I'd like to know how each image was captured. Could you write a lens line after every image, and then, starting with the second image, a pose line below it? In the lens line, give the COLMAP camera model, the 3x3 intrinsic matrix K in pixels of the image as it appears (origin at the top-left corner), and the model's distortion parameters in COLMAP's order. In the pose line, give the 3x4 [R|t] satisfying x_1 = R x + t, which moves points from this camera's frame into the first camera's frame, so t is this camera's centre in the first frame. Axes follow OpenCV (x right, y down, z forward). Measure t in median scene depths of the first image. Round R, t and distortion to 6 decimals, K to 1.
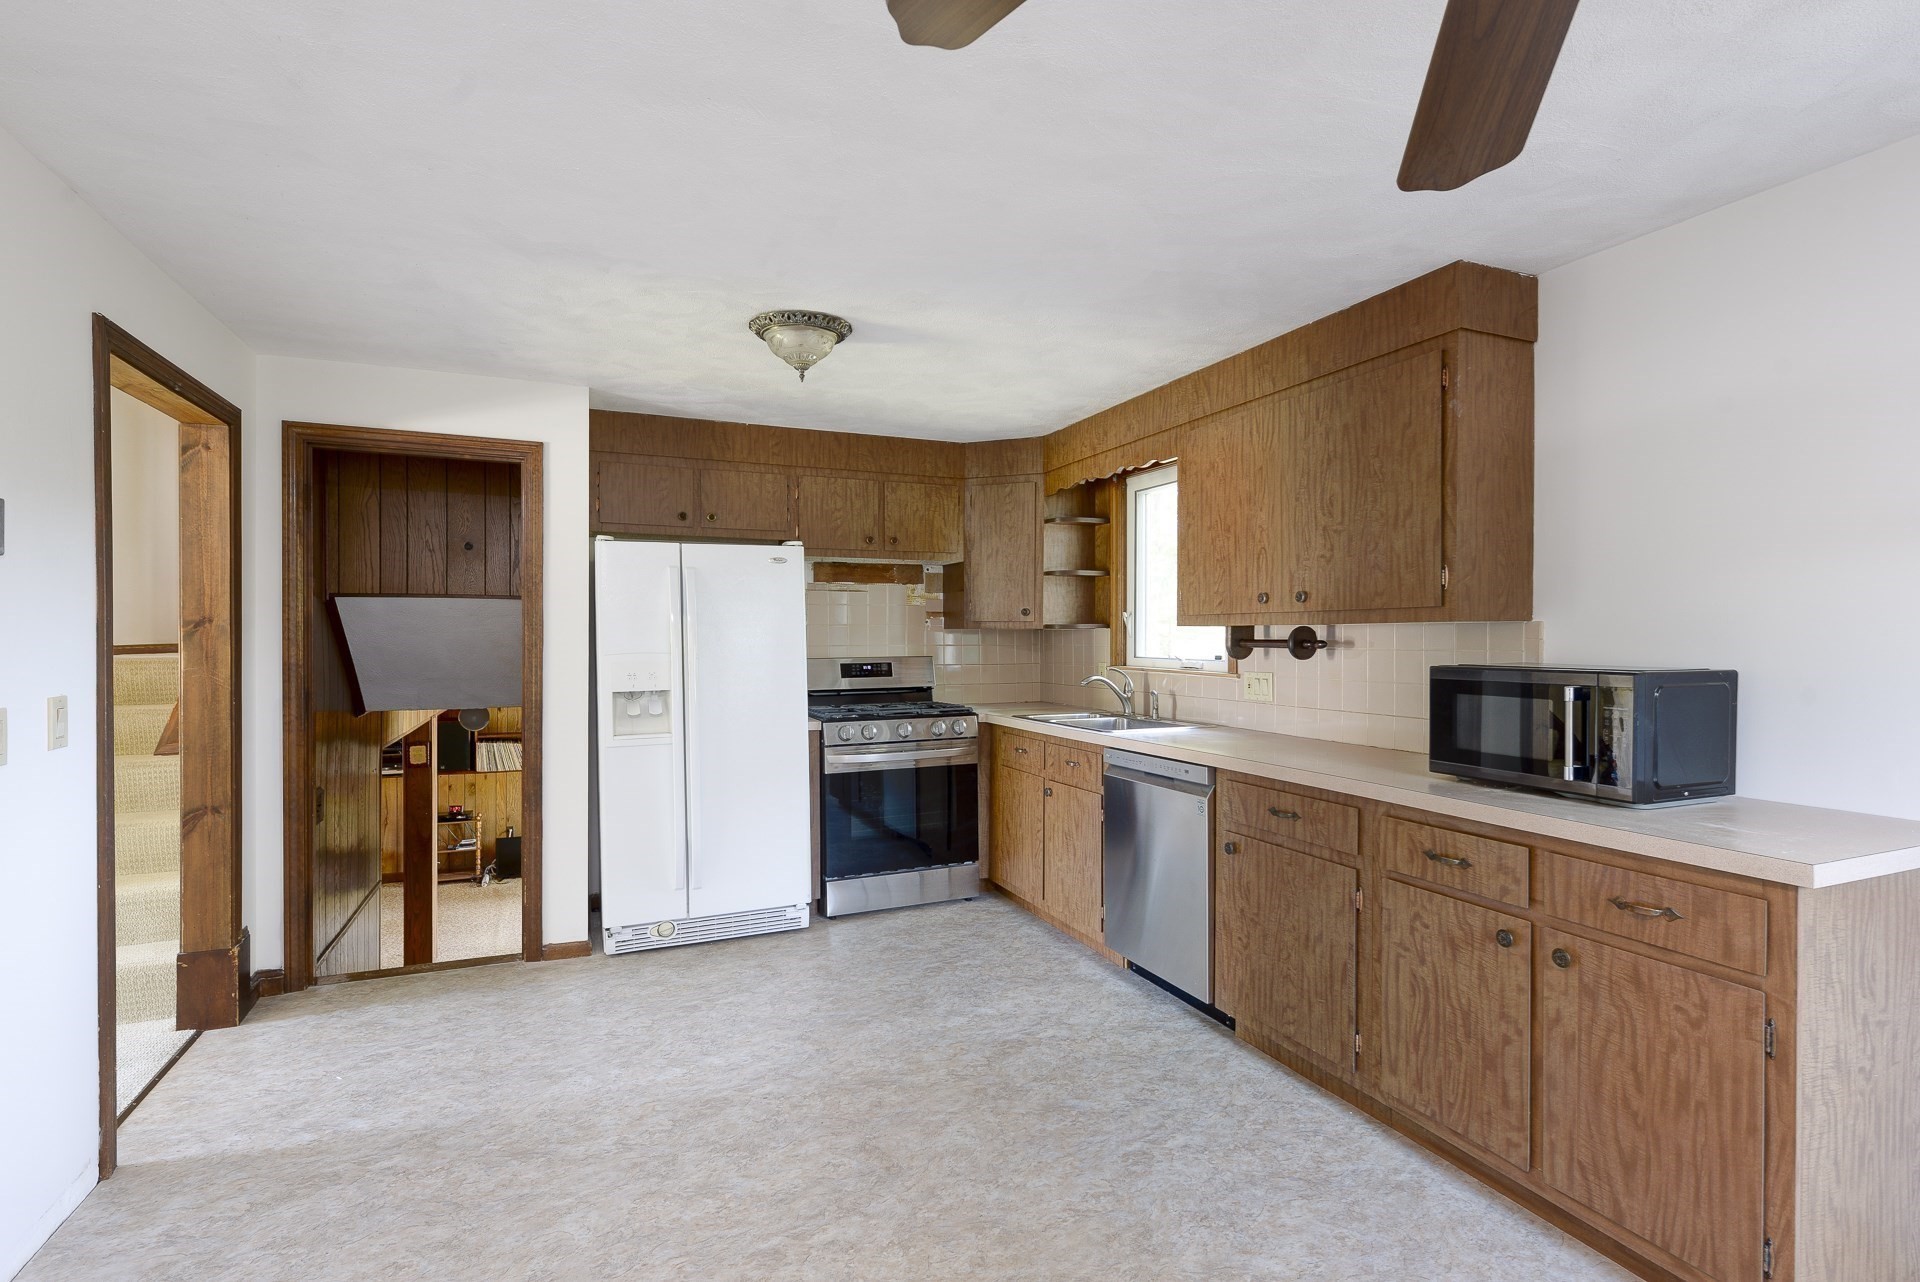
lens RADIAL K [[911.2, 0, 963.4], [0, 911.2, 651.1], [0, 0, 1]] dist [0.004364, 0.000088]
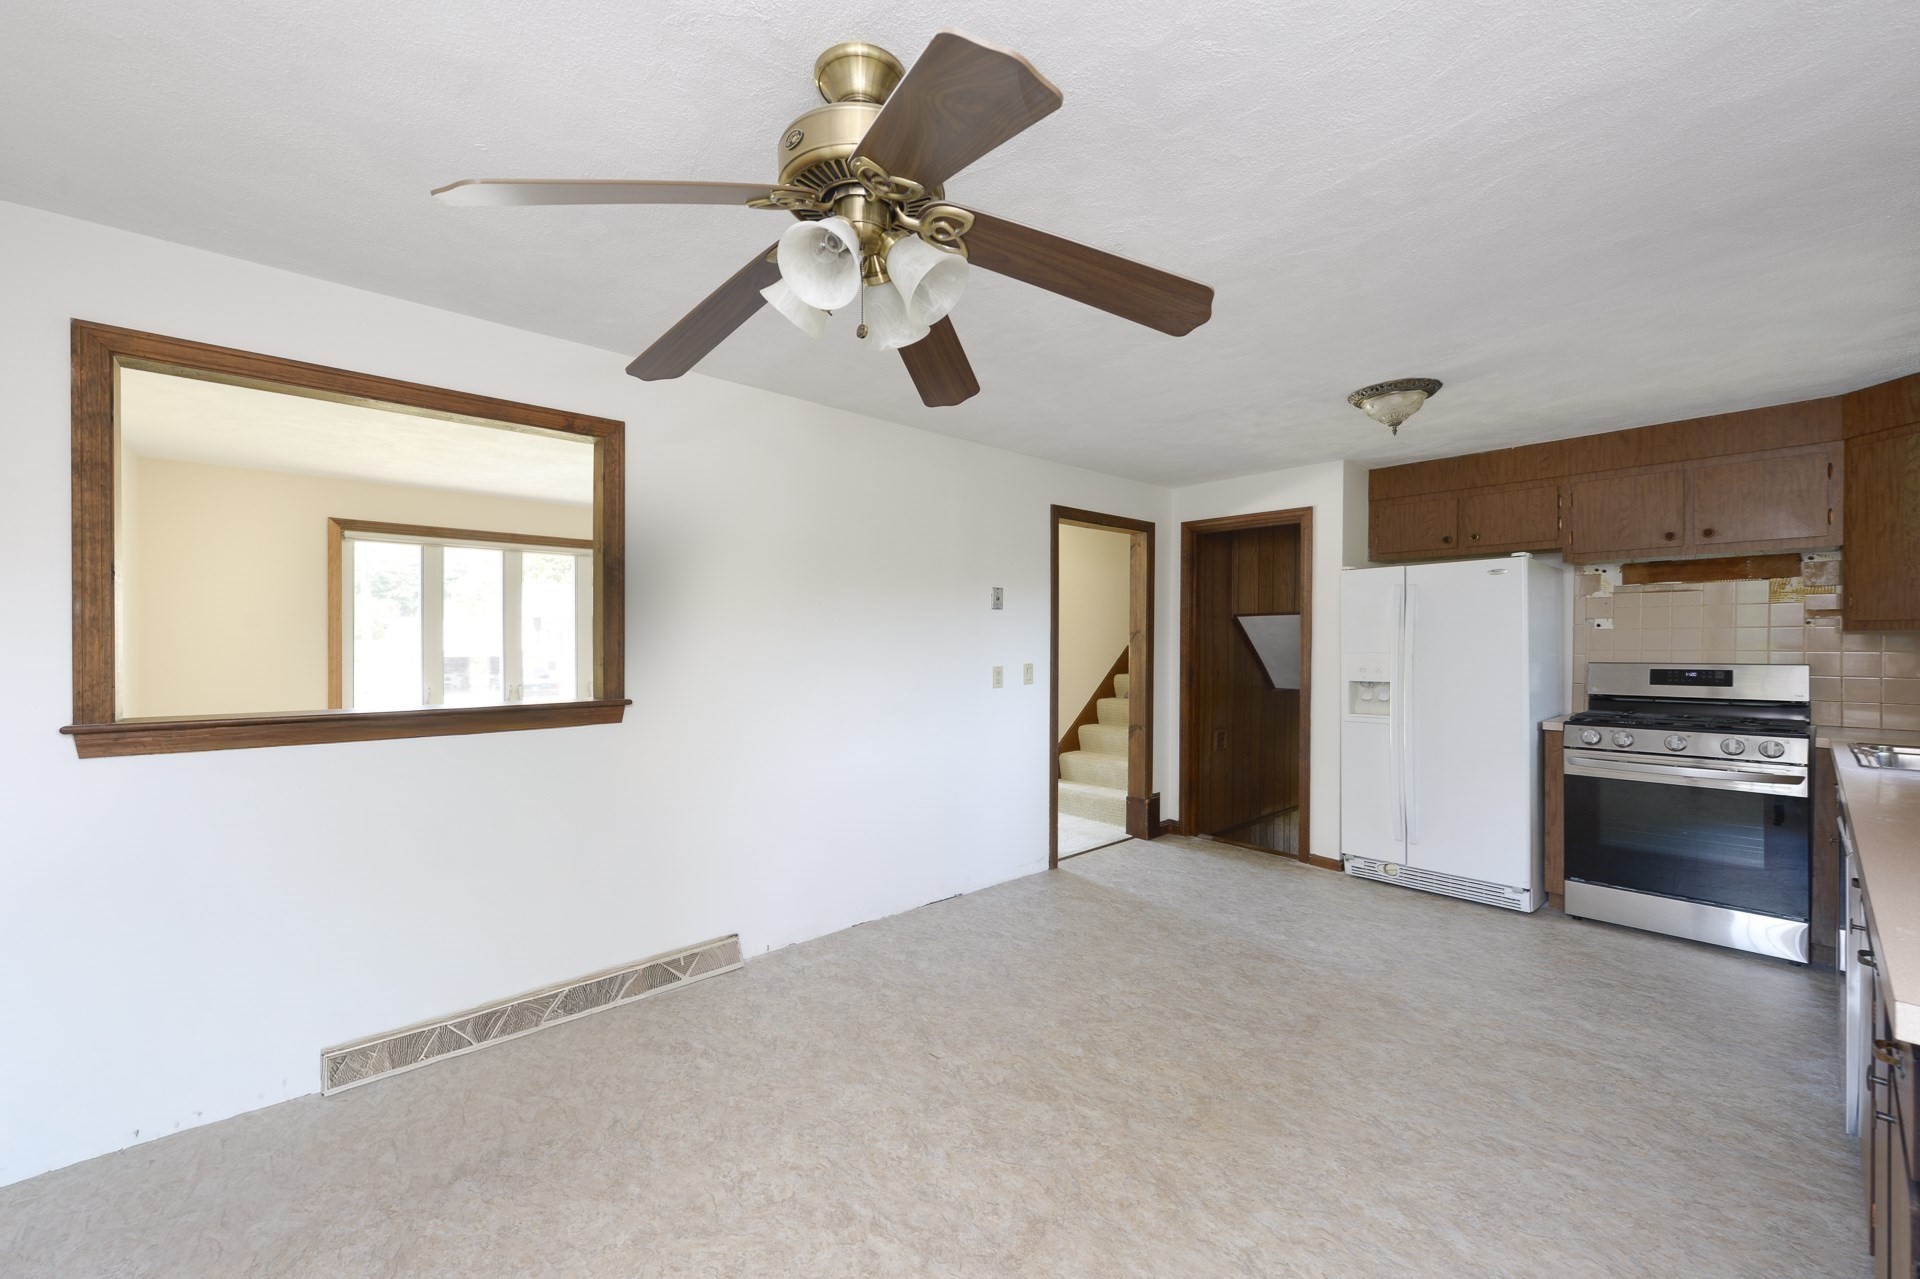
lens RADIAL K [[756.6, 0, 957.3], [0, 756.6, 641.8], [0, 0, 1]] dist [0.003860, -0.000091]
pose [[0.312480, 0.001765, -0.949923, 0.514239], [-0.016541, 0.999857, -0.003584, 0.000685], [0.949780, 0.016833, 0.312464, 0.091951]]
